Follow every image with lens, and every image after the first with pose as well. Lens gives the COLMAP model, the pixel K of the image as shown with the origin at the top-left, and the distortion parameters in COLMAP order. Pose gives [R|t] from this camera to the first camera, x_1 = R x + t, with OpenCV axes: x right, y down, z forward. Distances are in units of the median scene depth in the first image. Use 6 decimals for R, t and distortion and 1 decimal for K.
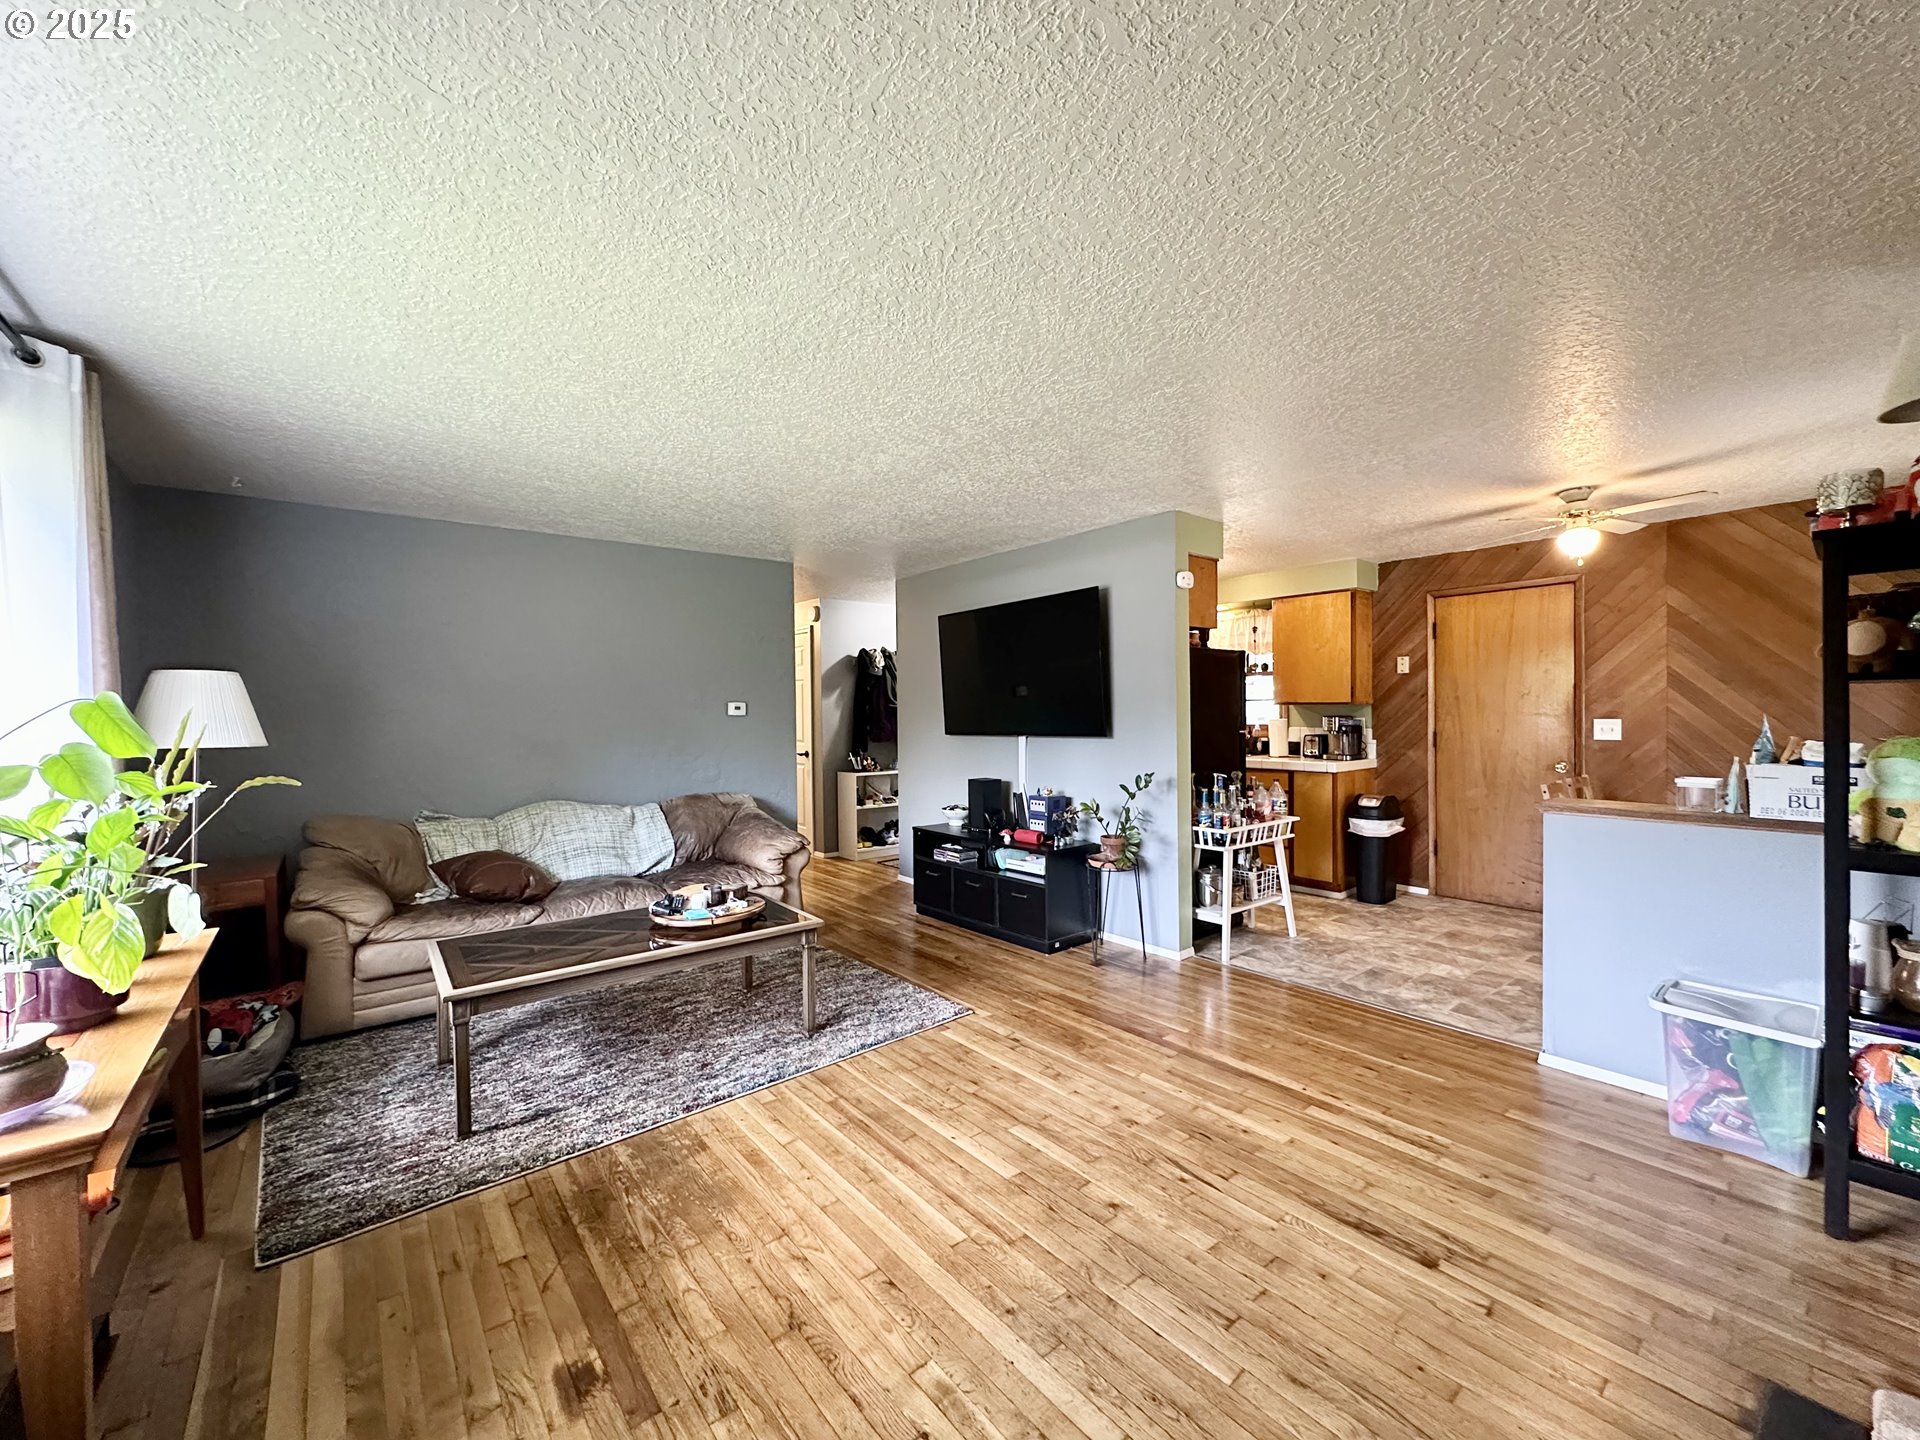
lens RADIAL K [[765.7, 0, 961.3], [0, 765.7, 720.0], [0, 0, 1]] dist [-0.003989, 0.001073]
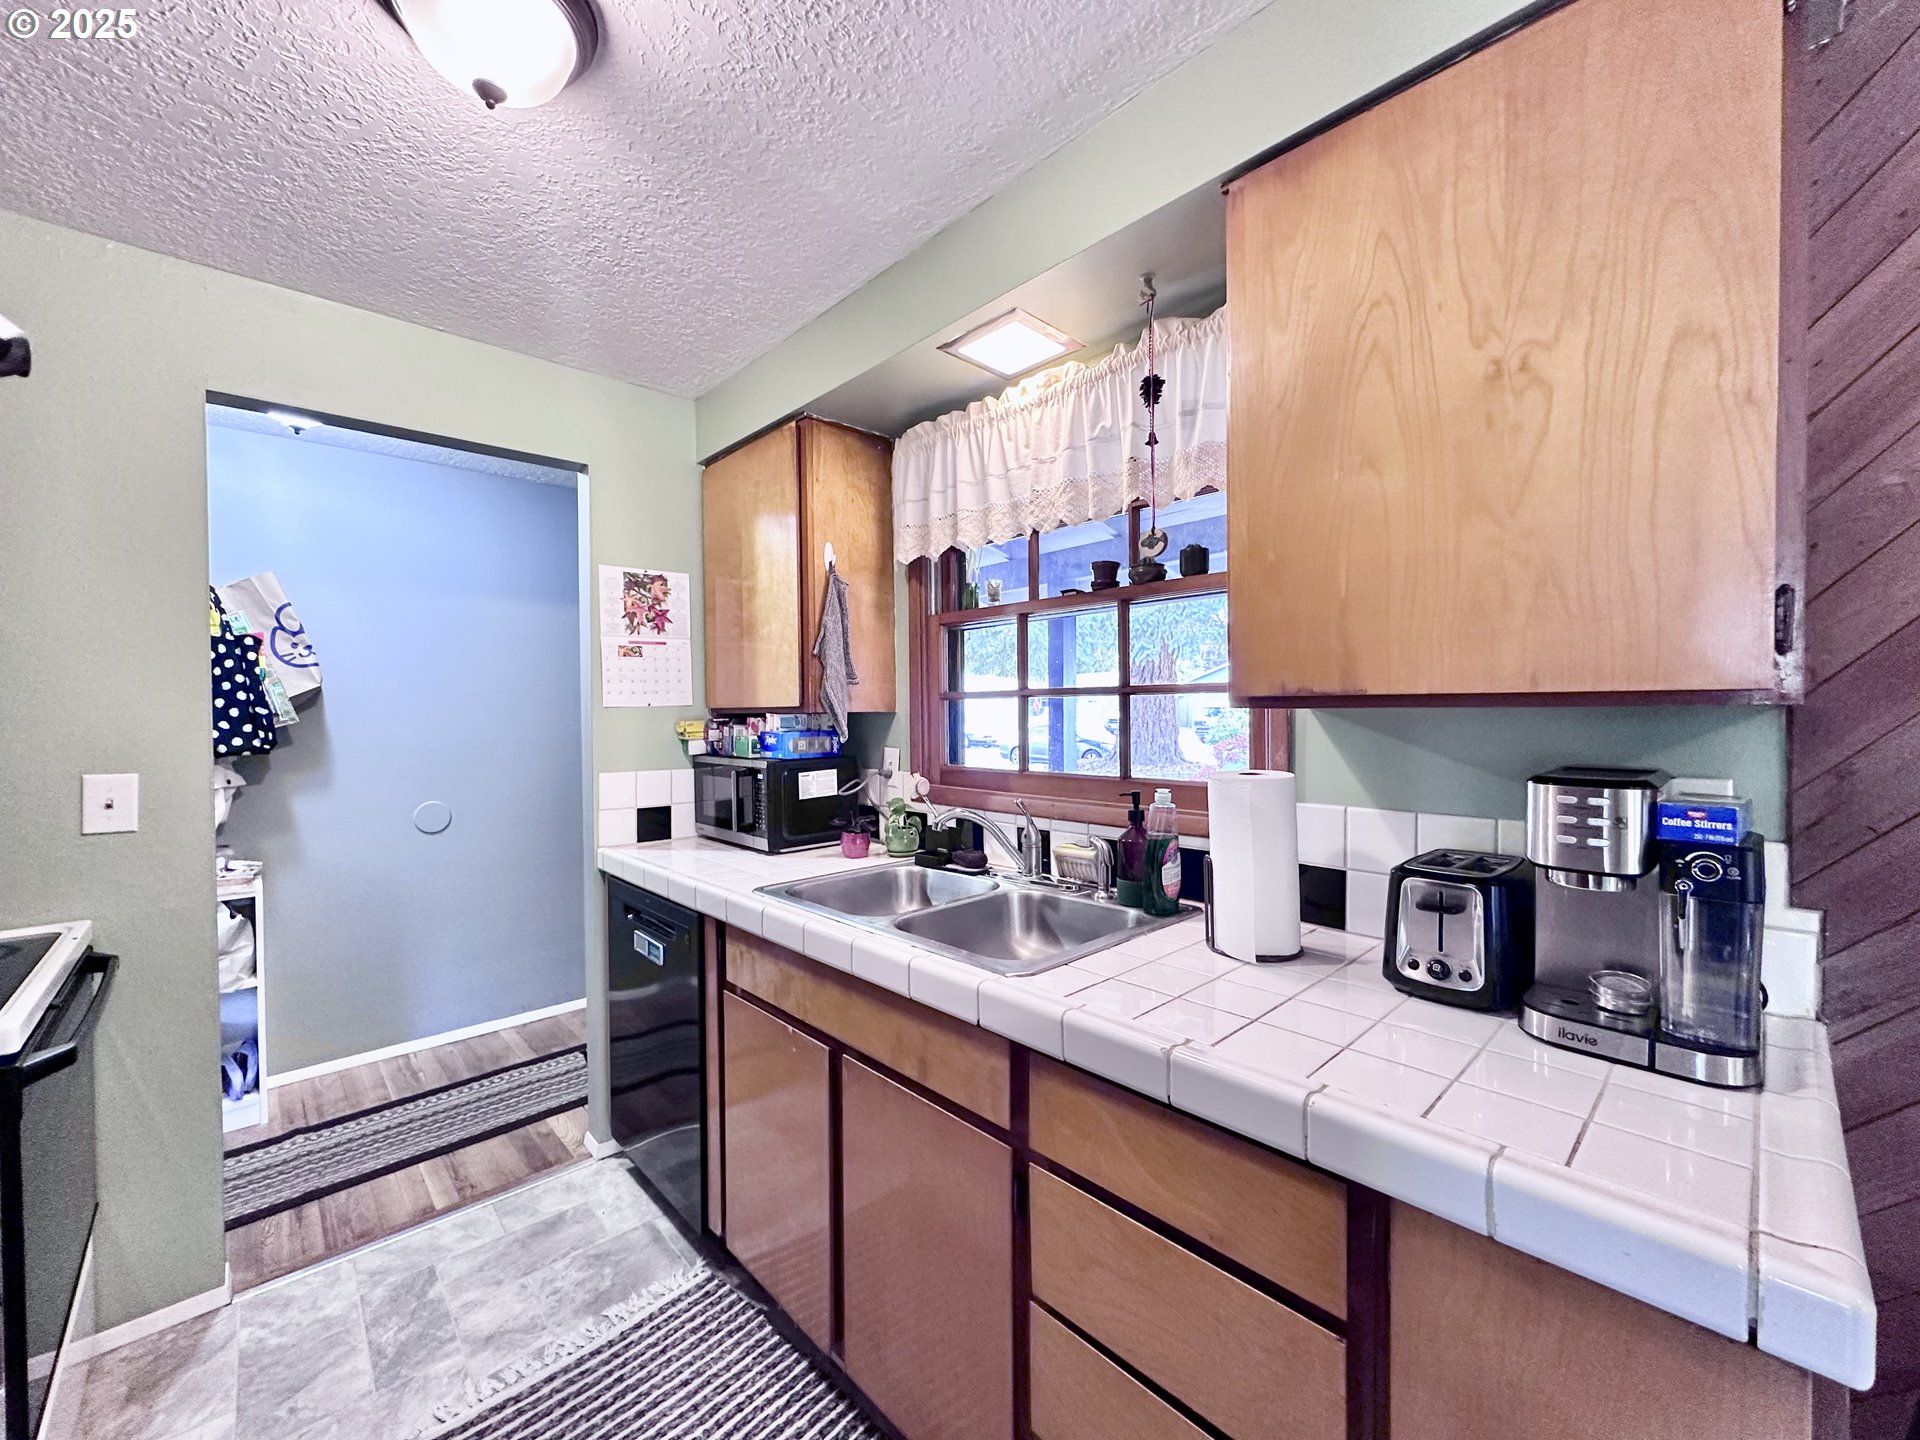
lens RADIAL K [[765.7, 0, 959.3], [0, 765.7, 720.5], [0, 0, 1]] dist [-0.003989, 0.001073]
pose [[0.997588, 0.001201, 0.069404, 0.451663], [-0.001072, 0.999998, -0.001893, -0.022508], [-0.069406, 0.001814, 0.997587, 1.127464]]
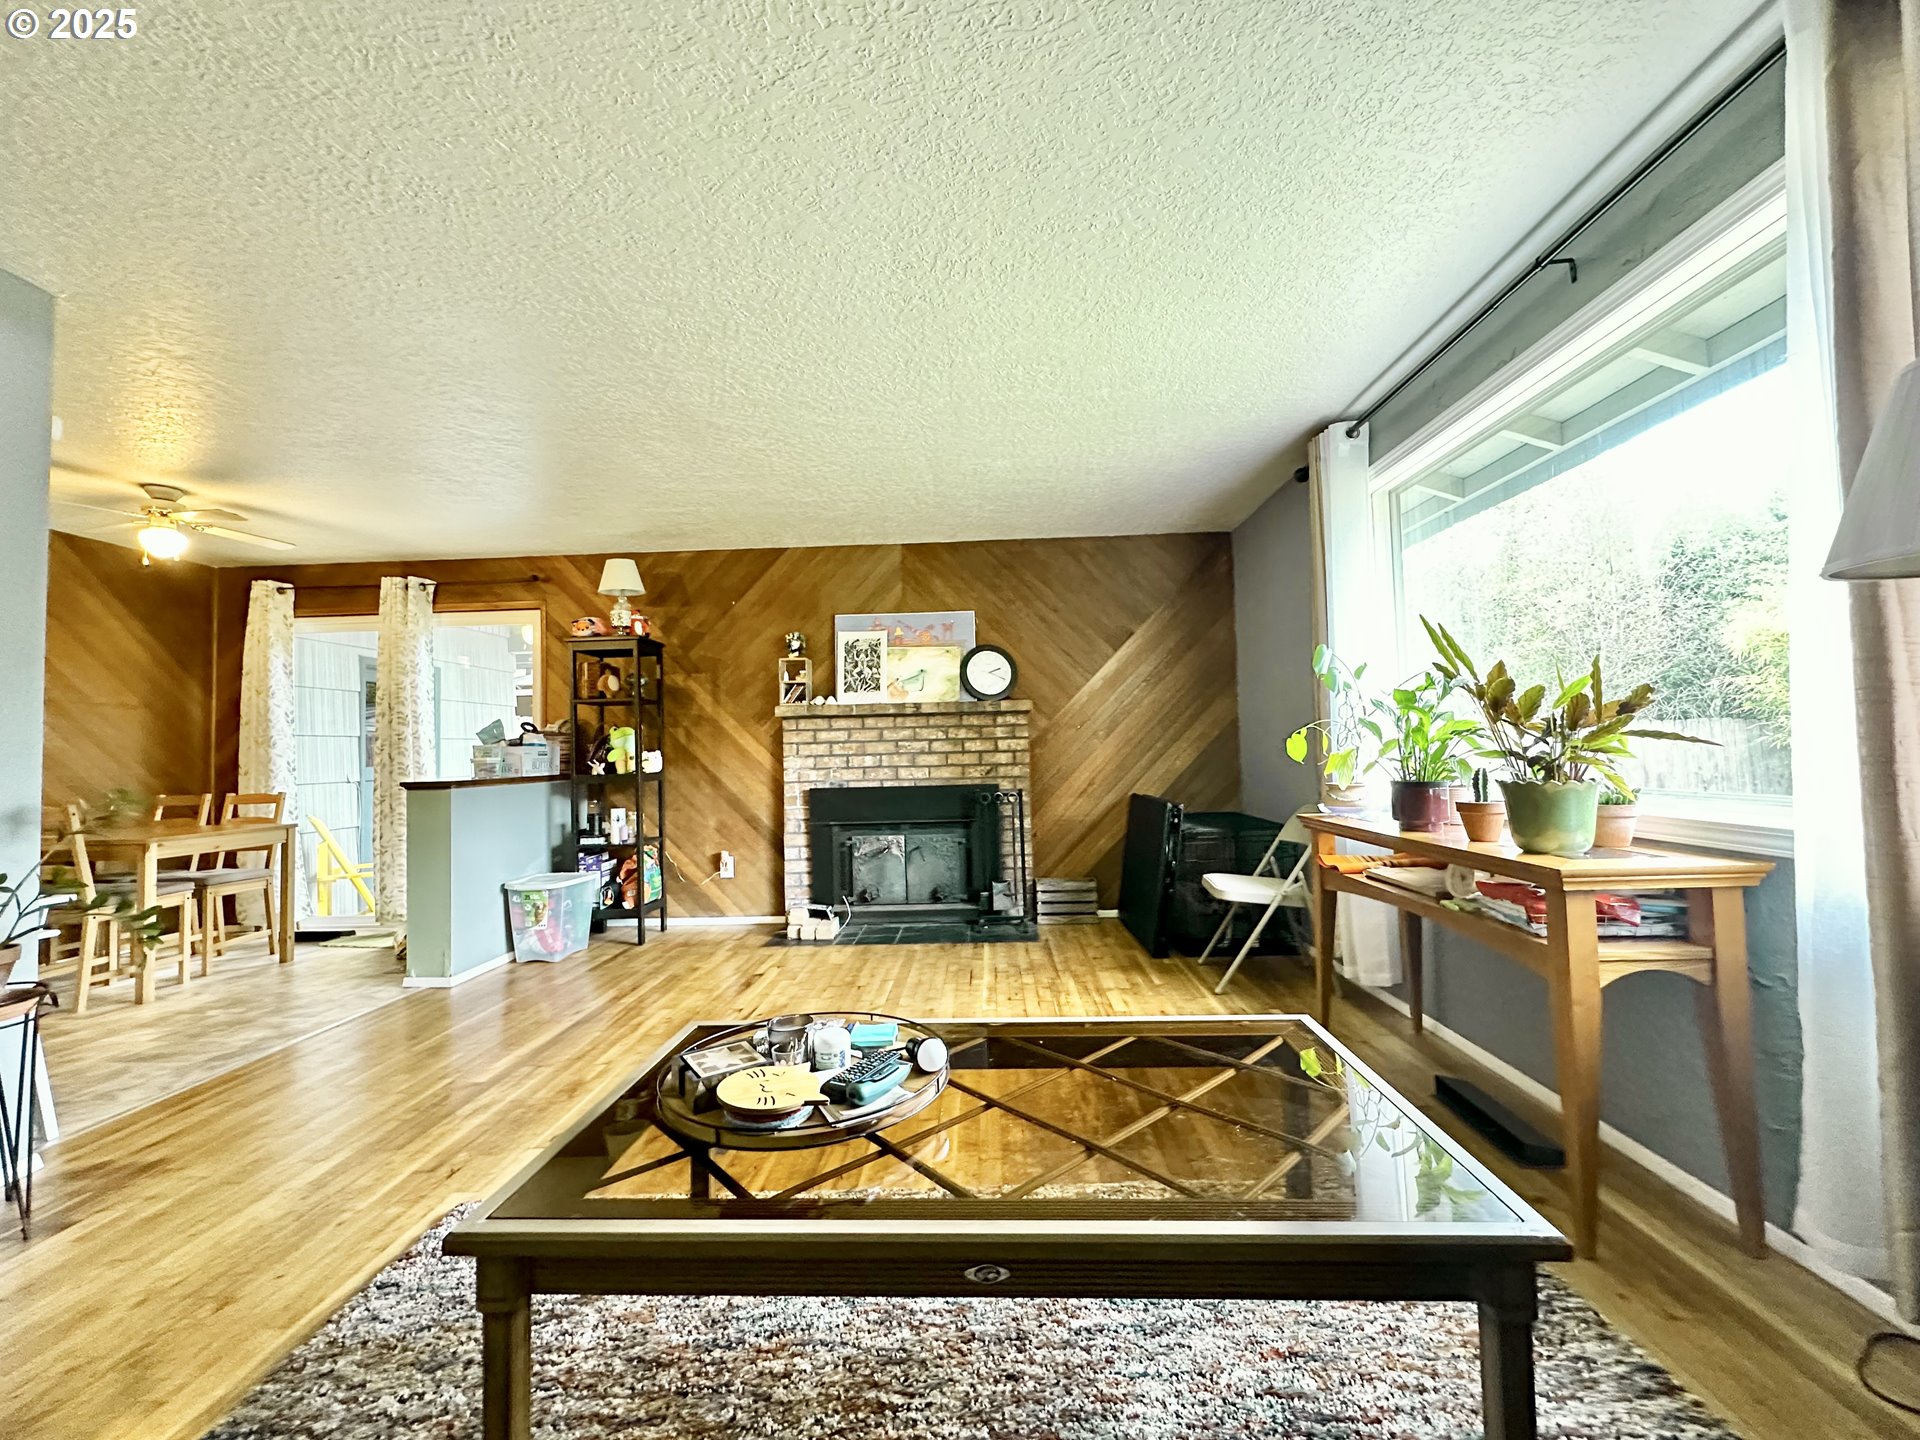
lens RADIAL K [[765.7, 0, 963.1], [0, 765.7, 720.6], [0, 0, 1]] dist [-0.003989, 0.001073]
pose [[-0.751314, 0.058688, 0.657330, -0.499353], [0.043691, 0.998276, -0.039192, 0.064051], [-0.658497, -0.000726, -0.752583, 0.939227]]
